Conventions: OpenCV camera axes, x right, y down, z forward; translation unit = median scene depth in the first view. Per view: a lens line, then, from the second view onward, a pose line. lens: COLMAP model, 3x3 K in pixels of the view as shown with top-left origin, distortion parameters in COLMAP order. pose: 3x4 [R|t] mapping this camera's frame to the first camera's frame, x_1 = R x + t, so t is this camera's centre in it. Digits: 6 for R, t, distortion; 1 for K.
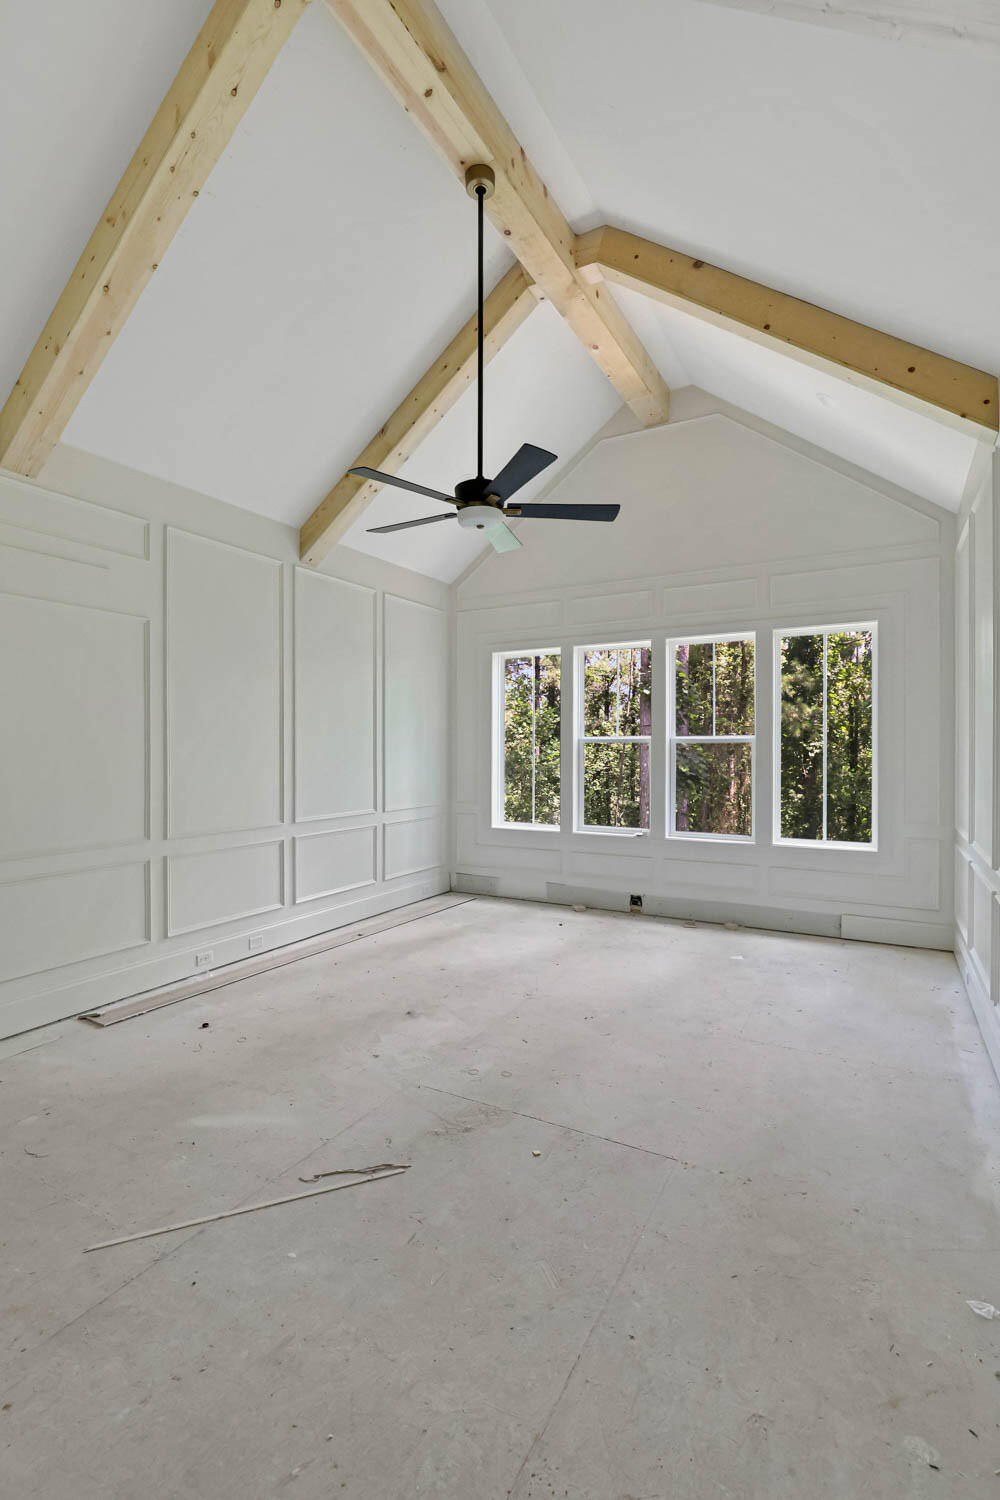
lens RADIAL K [[699.8, 0, 500.7], [0, 699.8, 747.5], [0, 0, 1]] dist [-0.005019, 0.000625]
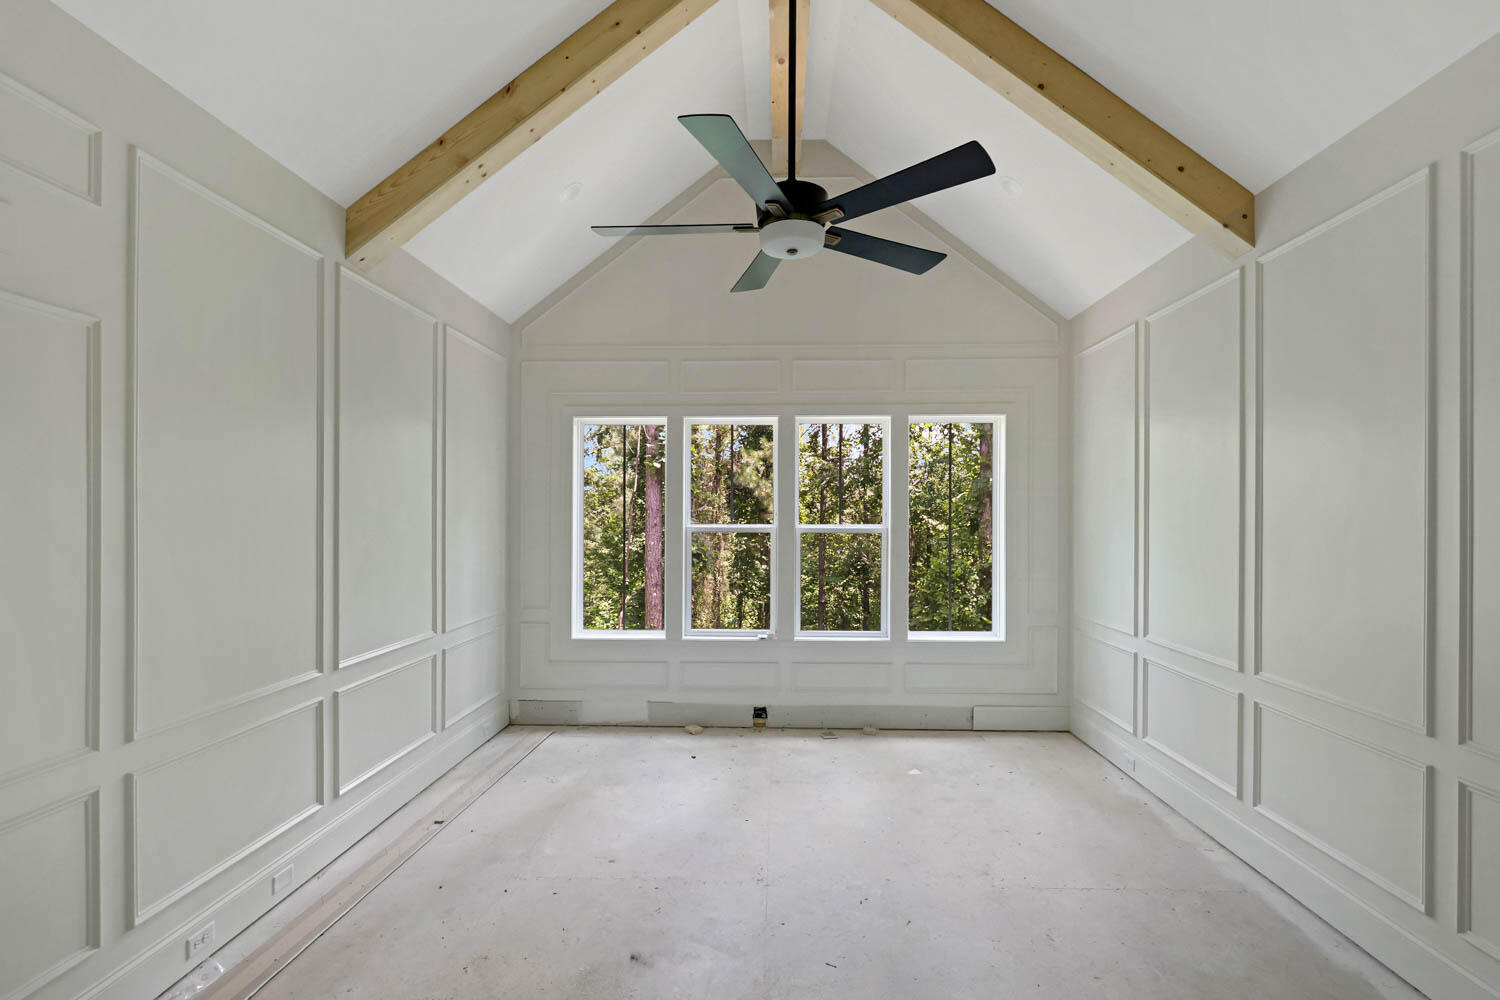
lens RADIAL K [[699.8, 0, 752.4], [0, 699.8, 511.5], [0, 0, 1]] dist [-0.005019, 0.000625]
pose [[0.885632, 0.004065, 0.464370, -0.251405], [-0.003016, 0.999991, -0.003002, -0.034428], [-0.464378, 0.001259, 0.885636, 0.259152]]
